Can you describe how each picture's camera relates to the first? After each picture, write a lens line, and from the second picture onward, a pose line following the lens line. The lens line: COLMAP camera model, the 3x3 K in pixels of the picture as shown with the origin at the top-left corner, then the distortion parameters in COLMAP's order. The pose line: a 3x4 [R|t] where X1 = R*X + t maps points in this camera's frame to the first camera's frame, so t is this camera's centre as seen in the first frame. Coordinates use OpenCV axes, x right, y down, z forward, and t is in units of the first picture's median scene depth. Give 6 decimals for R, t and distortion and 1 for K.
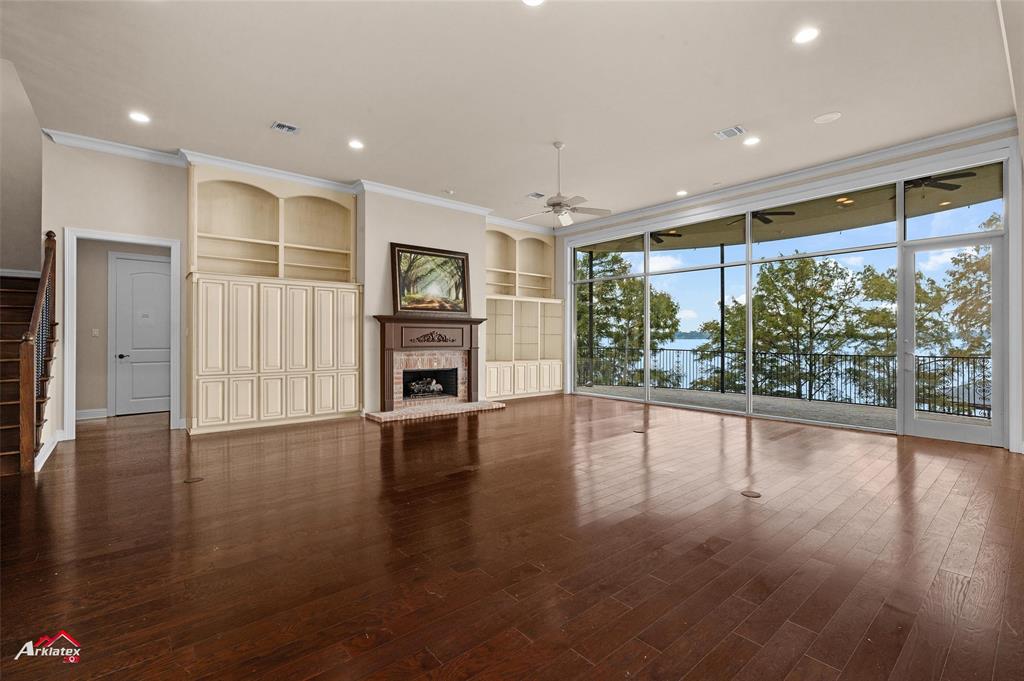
lens RADIAL K [[454.5, 0, 518.5], [0, 454.5, 335.3], [0, 0, 1]] dist [-0.002550, -0.000087]
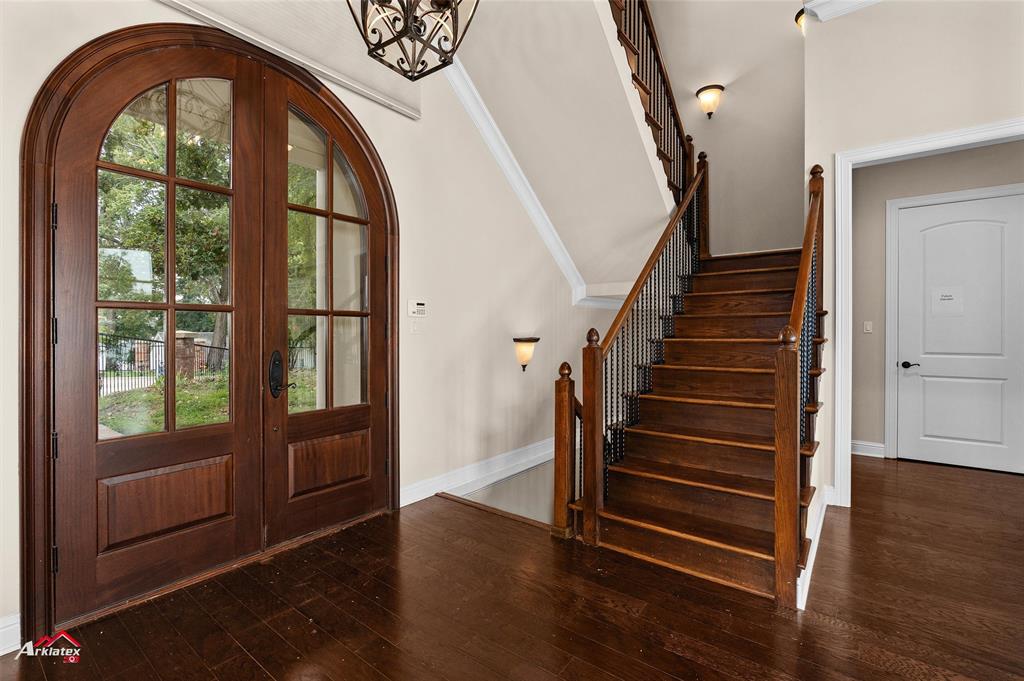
lens RADIAL K [[454.5, 0, 518.5], [0, 454.5, 335.3], [0, 0, 1]] dist [-0.002550, -0.000087]
pose [[0.207488, 0.005529, -0.978222, -0.506571], [0.003616, 0.999973, 0.006419, -0.000409], [0.978231, -0.004869, 0.207462, 0.469113]]
